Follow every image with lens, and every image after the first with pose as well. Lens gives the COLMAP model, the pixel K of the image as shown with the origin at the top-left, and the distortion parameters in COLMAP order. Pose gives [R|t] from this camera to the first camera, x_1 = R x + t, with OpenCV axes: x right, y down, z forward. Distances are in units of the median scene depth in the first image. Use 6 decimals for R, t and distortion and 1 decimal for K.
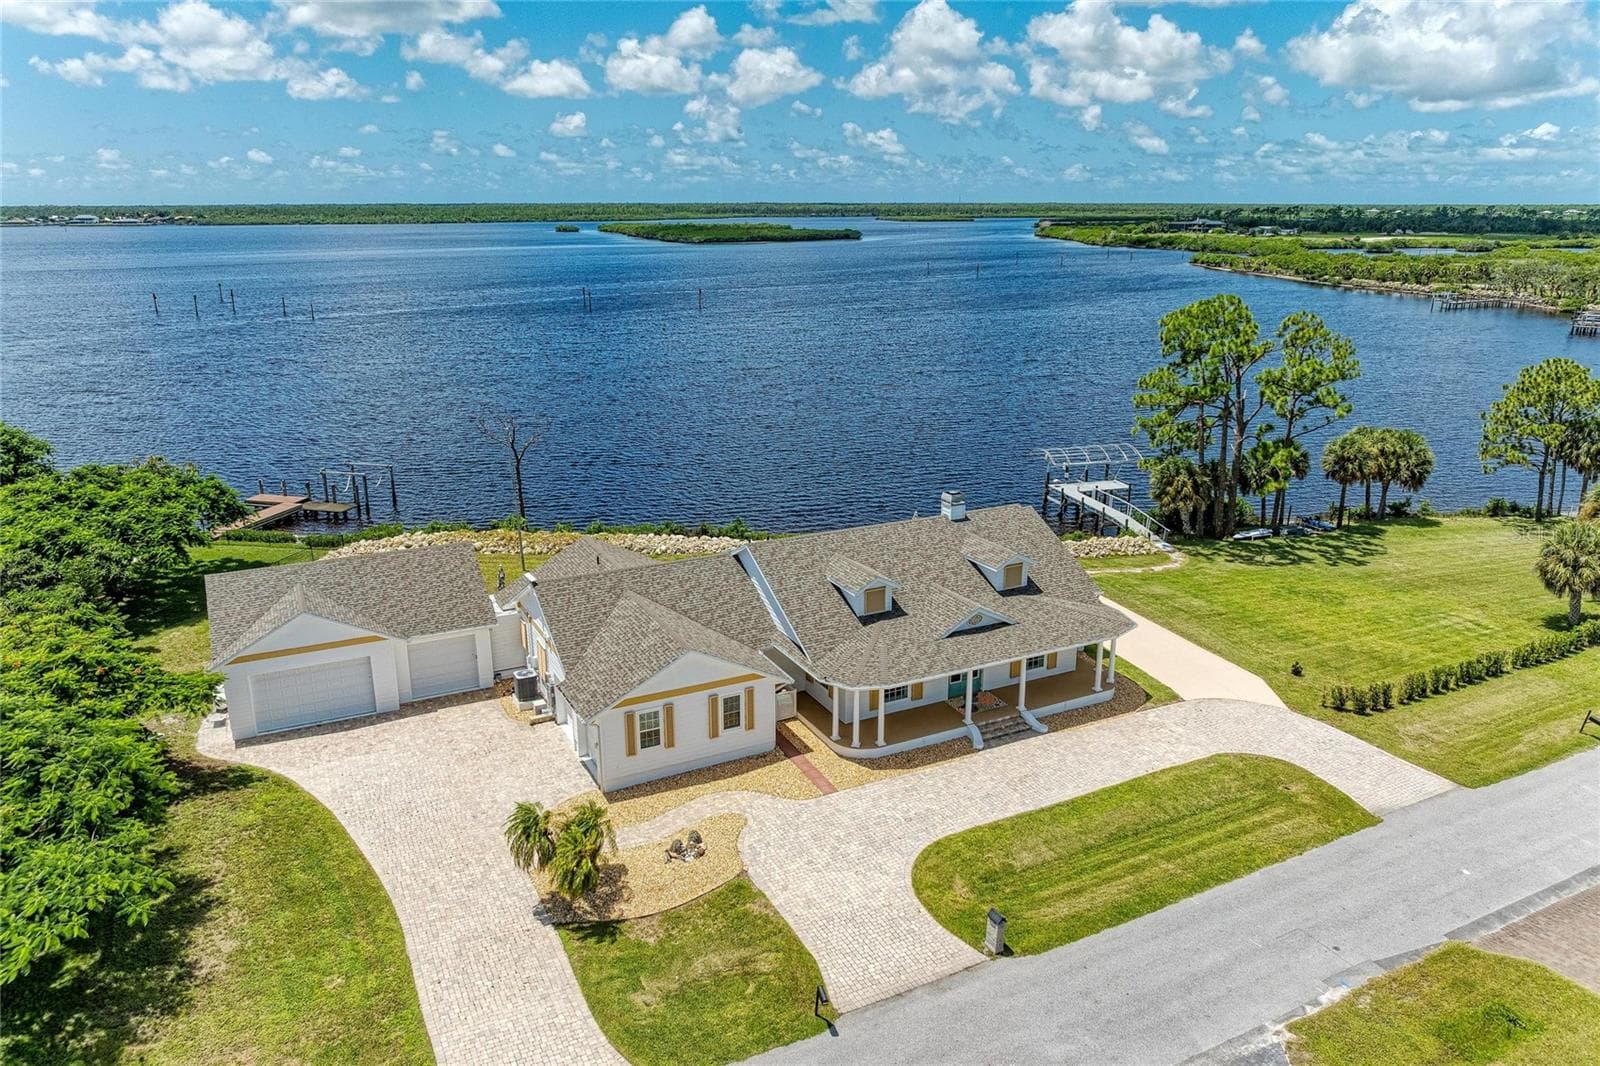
lens RADIAL K [[1110.6, 0, 821.5], [0, 1110.6, 591.5], [0, 0, 1]] dist [-0.030051, 0.008307]
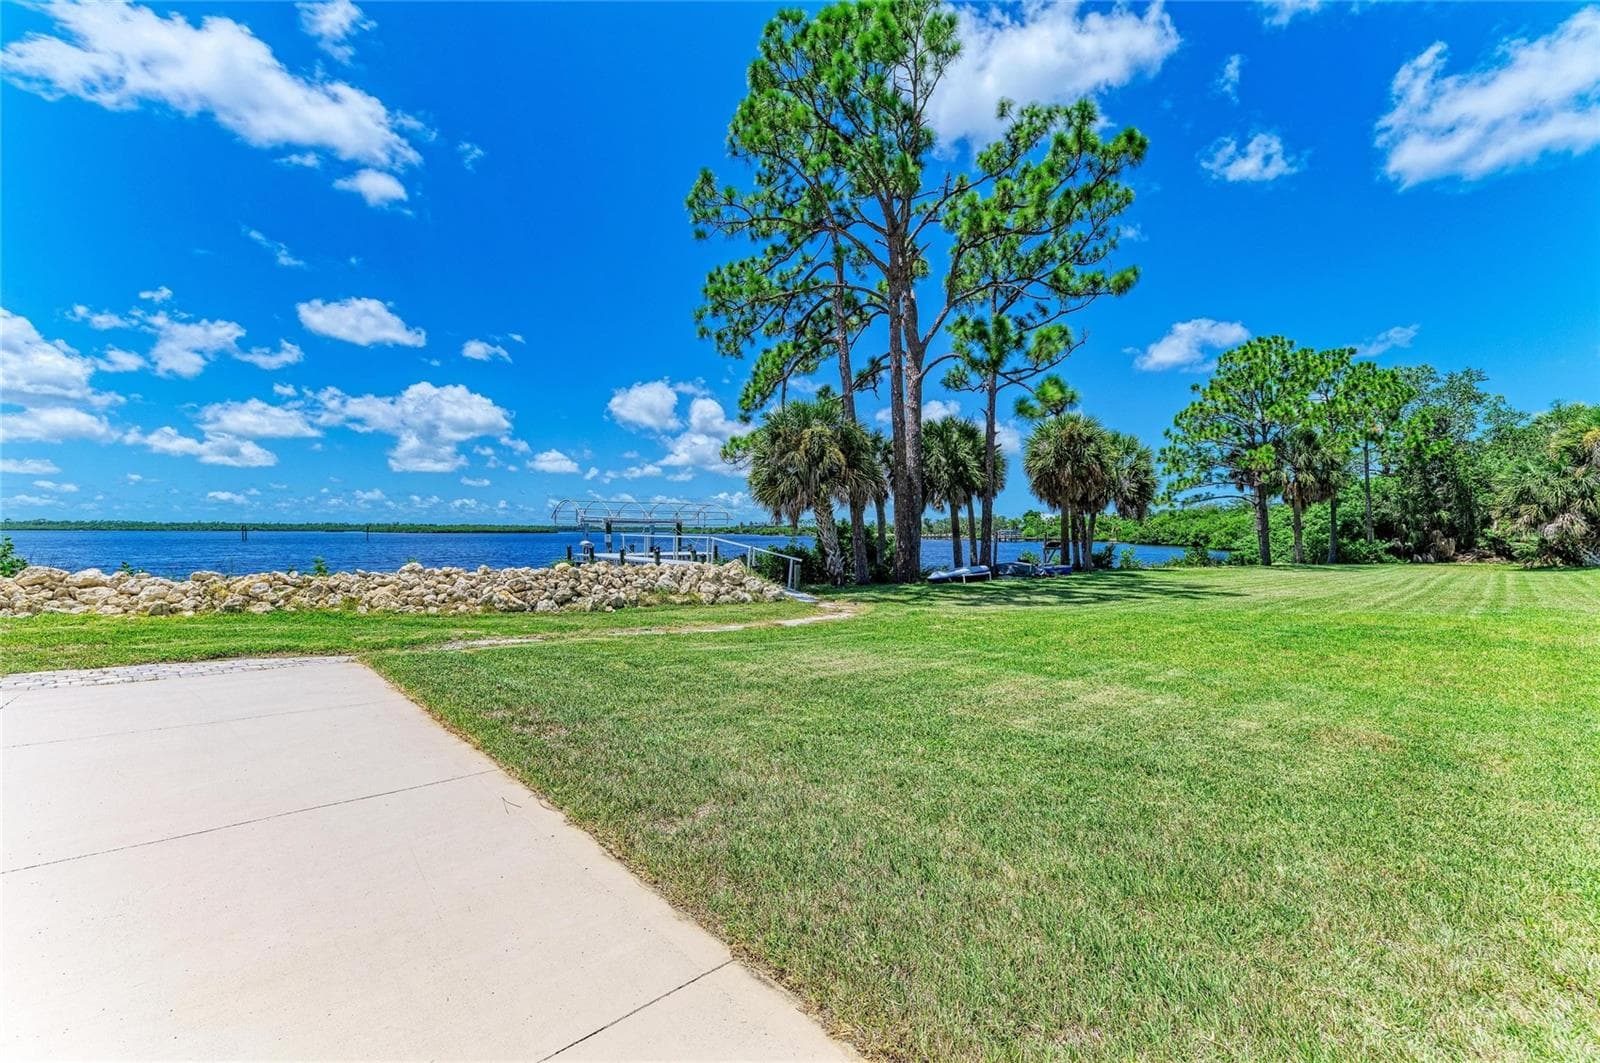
lens RADIAL K [[648.0, 0, 800.0], [0, 648.0, 531.5], [0, 0, 1]] dist [0.022698, -0.000051]
pose [[0.929693, 0.001070, 0.368335, 0.217450], [0.117847, 0.946569, -0.300200, 0.007734], [-0.348975, 0.322501, 0.879892, 0.759149]]
